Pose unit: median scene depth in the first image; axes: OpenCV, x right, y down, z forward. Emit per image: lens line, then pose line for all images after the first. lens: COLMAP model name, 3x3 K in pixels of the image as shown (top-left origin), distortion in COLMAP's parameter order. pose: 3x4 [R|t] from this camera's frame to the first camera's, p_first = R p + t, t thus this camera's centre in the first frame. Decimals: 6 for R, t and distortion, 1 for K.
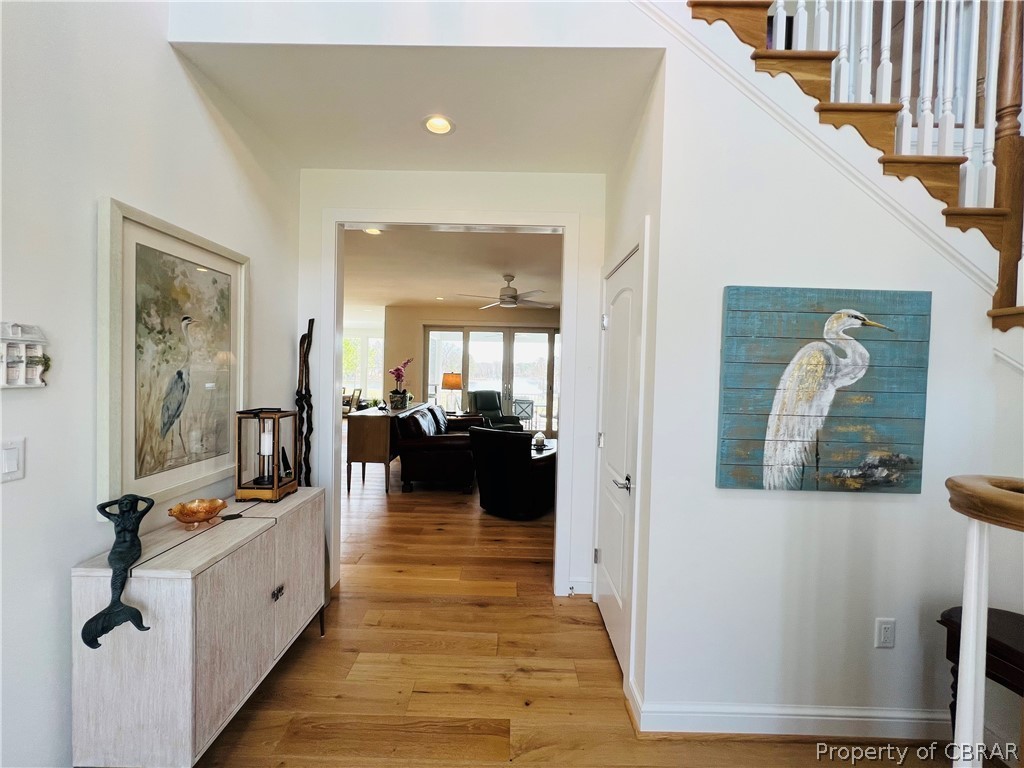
lens RADIAL K [[412.8, 0, 507.7], [0, 412.8, 382.1], [0, 0, 1]] dist [-0.001015, 0.000593]
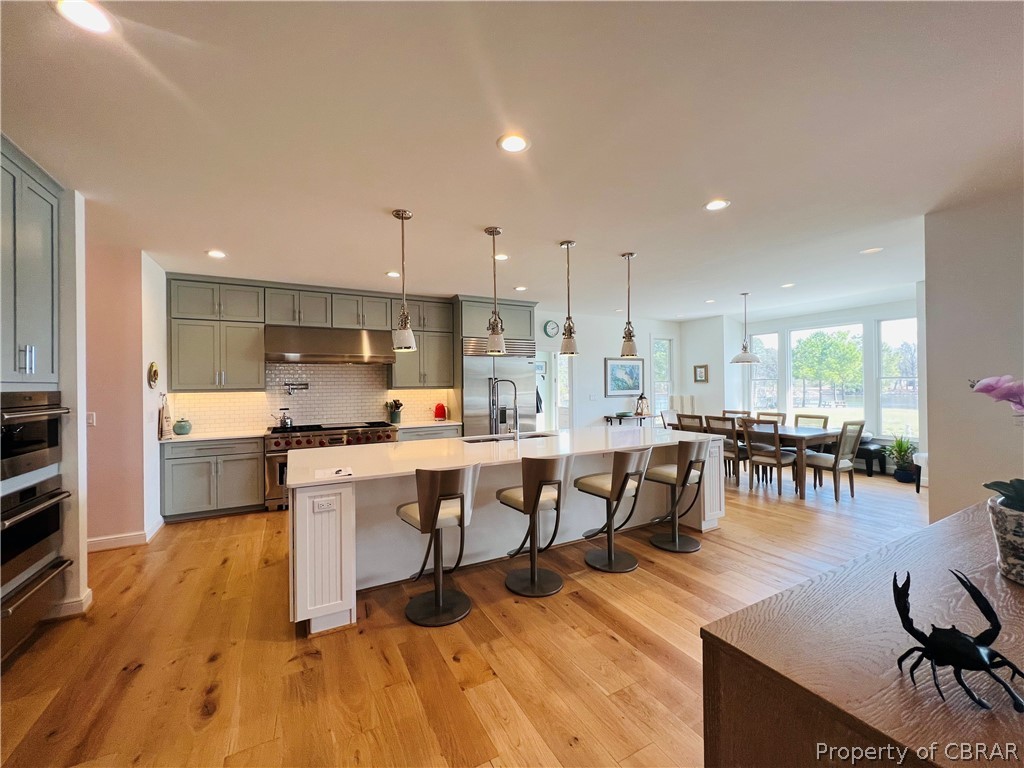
lens RADIAL K [[412.8, 0, 507.7], [0, 412.8, 382.1], [0, 0, 1]] dist [-0.001015, 0.000593]
pose [[0.480646, -0.037075, -0.876131, -0.165113], [0.003554, 0.999180, -0.040332, -0.015649], [0.876907, 0.016272, 0.480384, 0.515344]]
